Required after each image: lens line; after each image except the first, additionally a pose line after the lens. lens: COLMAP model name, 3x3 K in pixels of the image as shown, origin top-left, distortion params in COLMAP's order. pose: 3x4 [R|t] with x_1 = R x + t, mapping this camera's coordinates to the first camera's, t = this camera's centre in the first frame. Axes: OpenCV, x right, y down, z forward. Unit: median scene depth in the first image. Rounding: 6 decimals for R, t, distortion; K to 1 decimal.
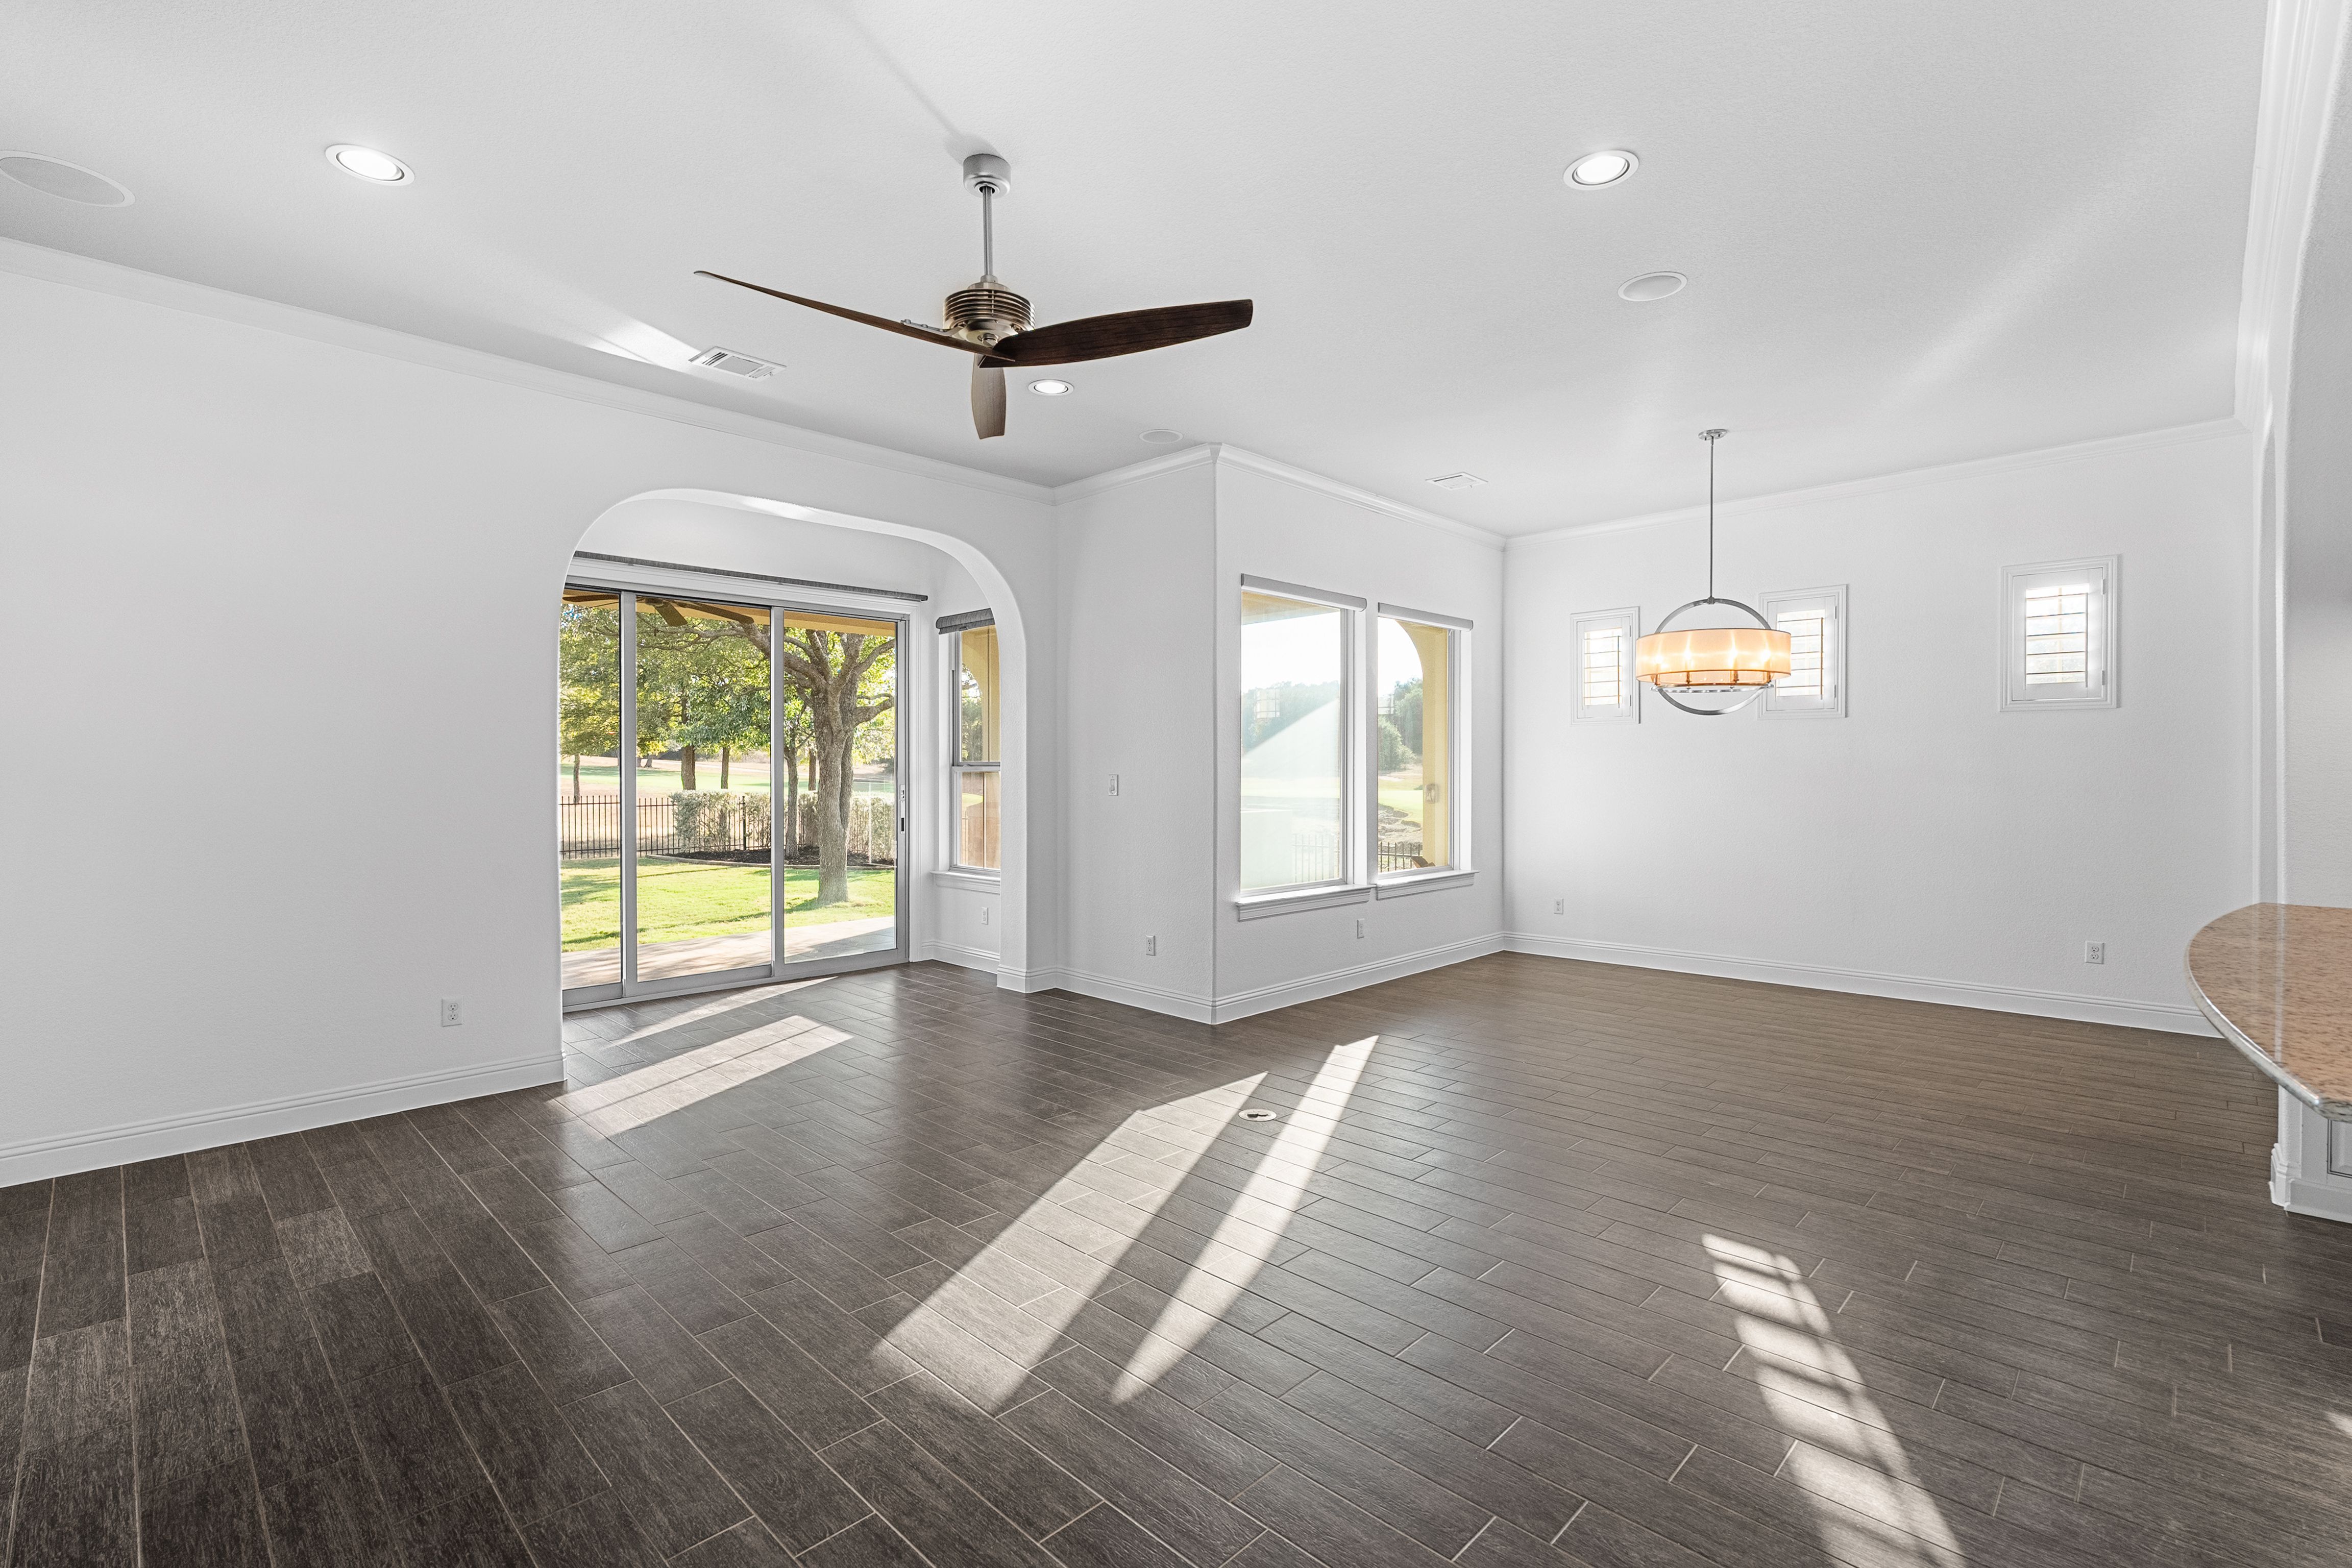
lens RADIAL K [[1057.8, 0, 1176.4], [0, 1057.8, 760.5], [0, 0, 1]] dist [-0.001952, 0.001135]
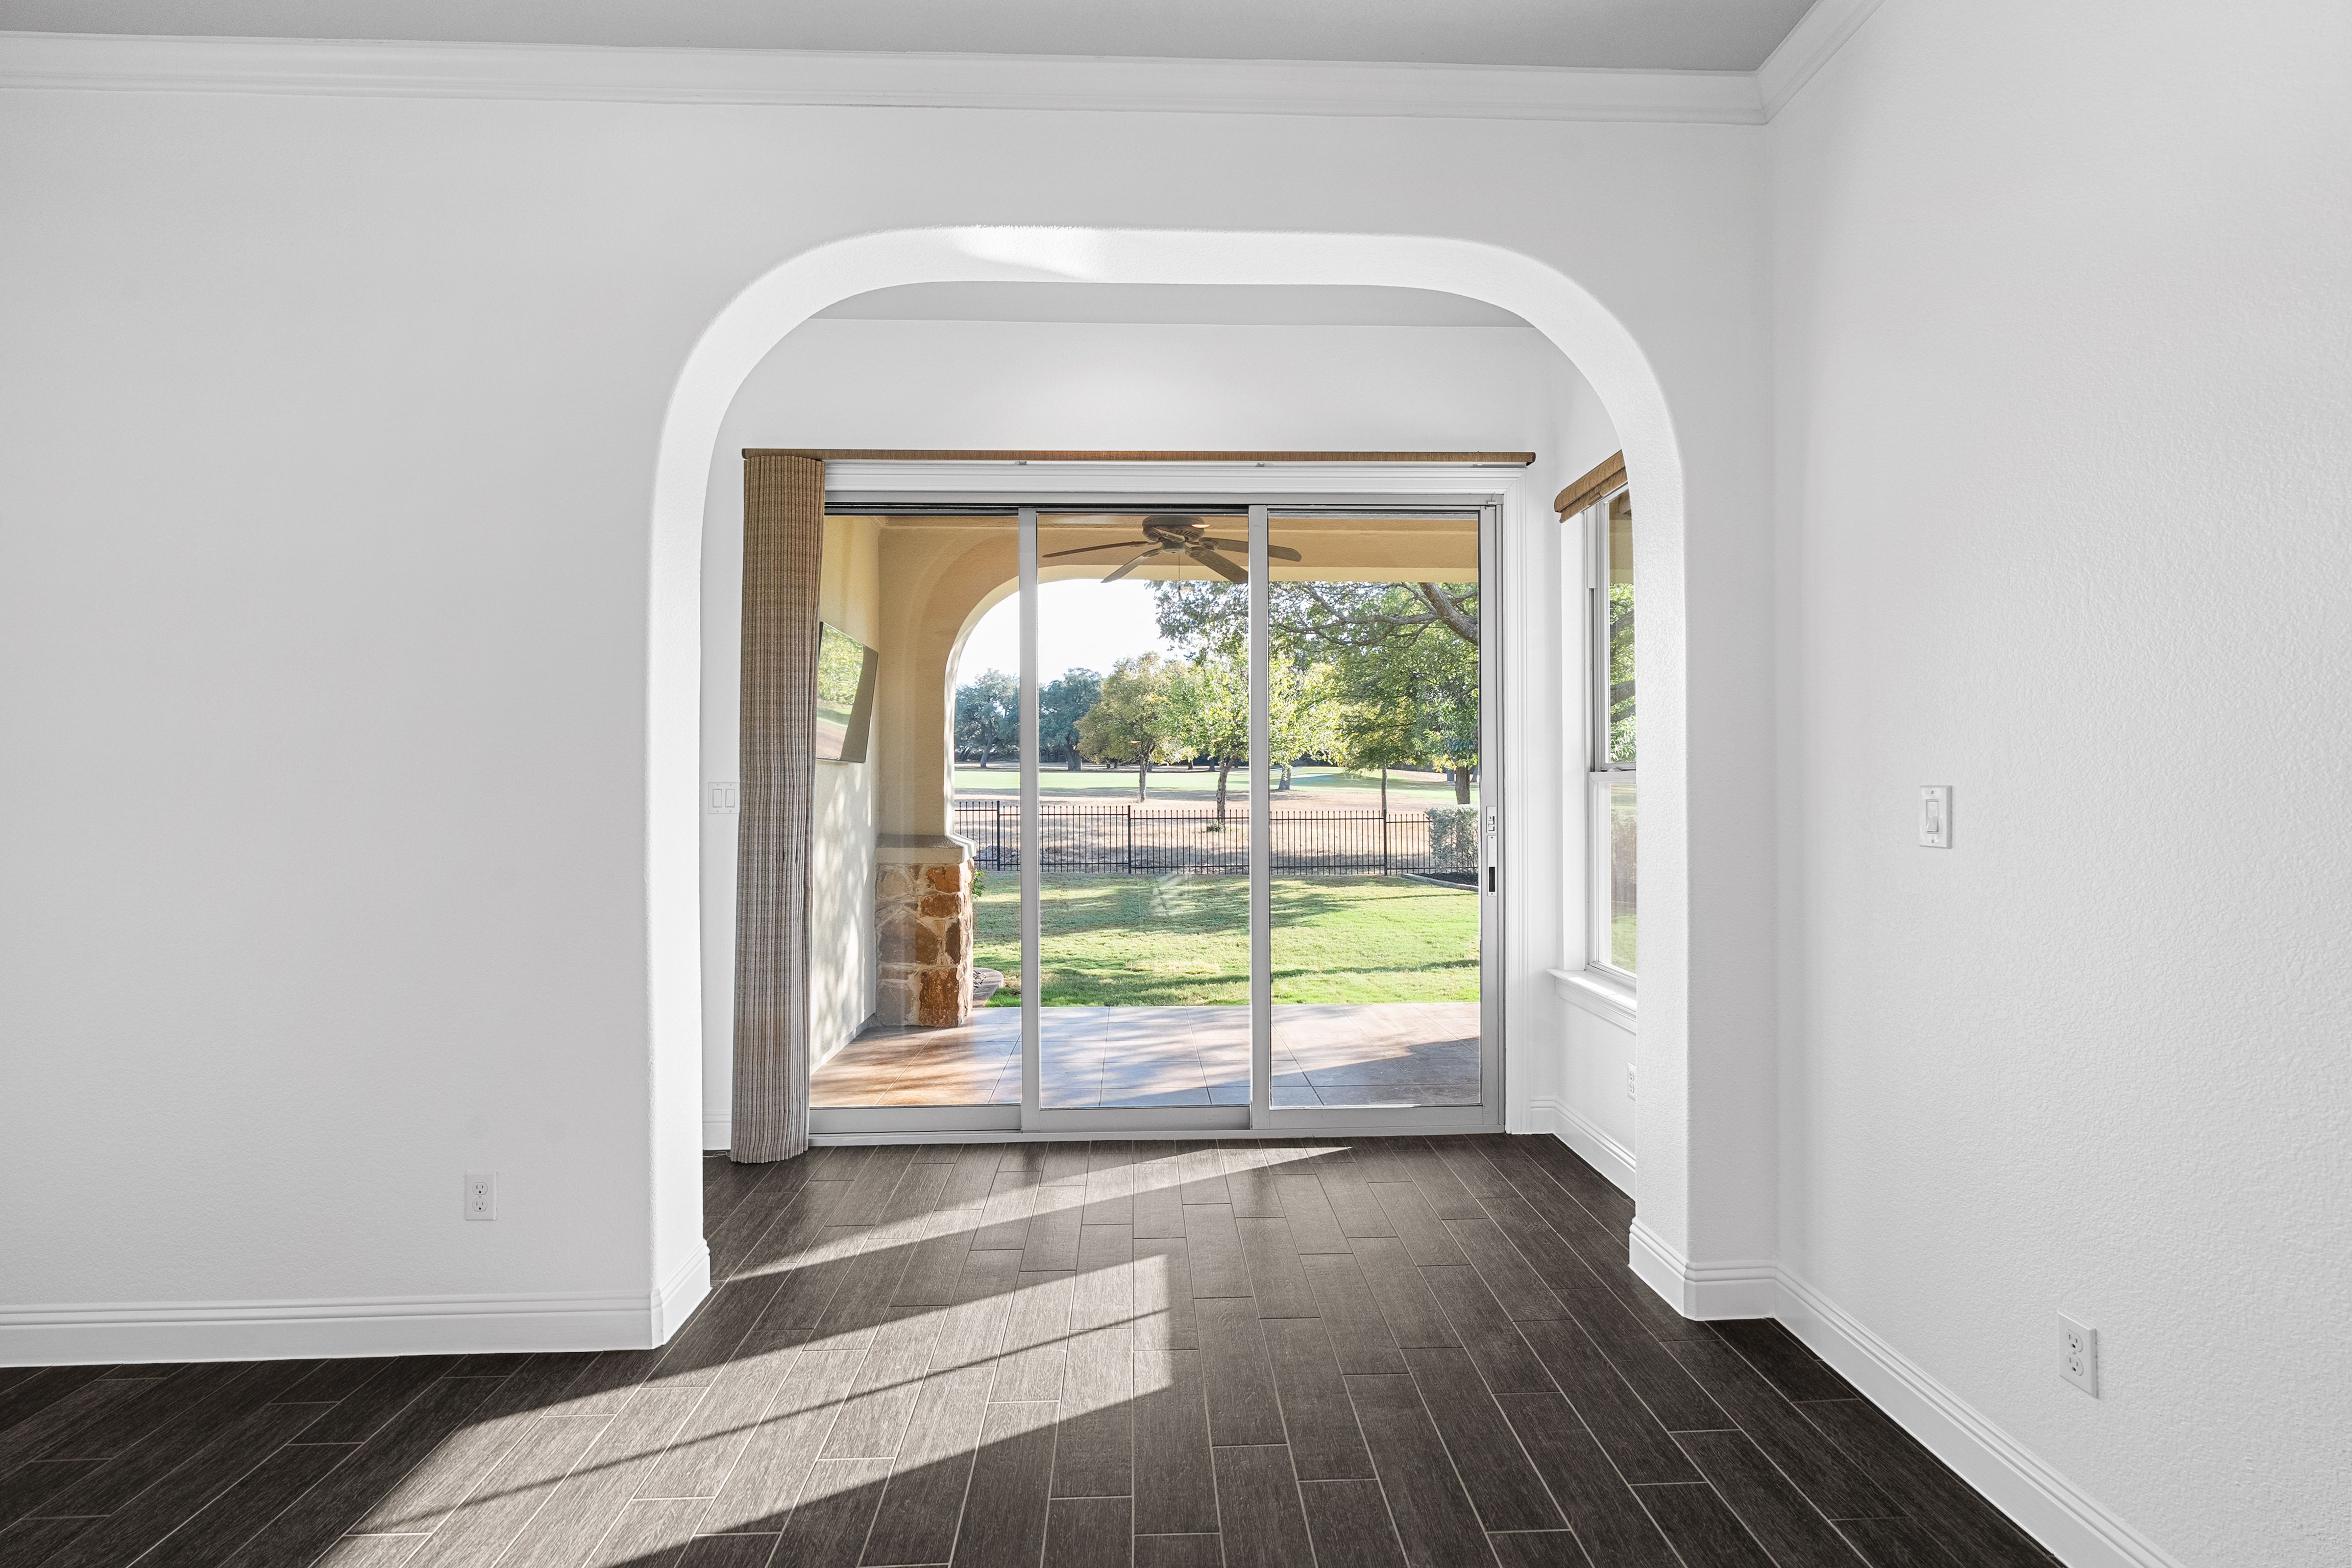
lens RADIAL K [[1049.8, 0, 1179.5], [0, 1049.8, 787.0], [0, 0, 1]] dist [-0.003679, 0.000304]
pose [[0.728183, -0.005020, -0.685364, -0.005053], [0.013193, 0.999891, 0.006694, 0.008409], [0.685256, -0.013916, 0.728170, 0.543772]]
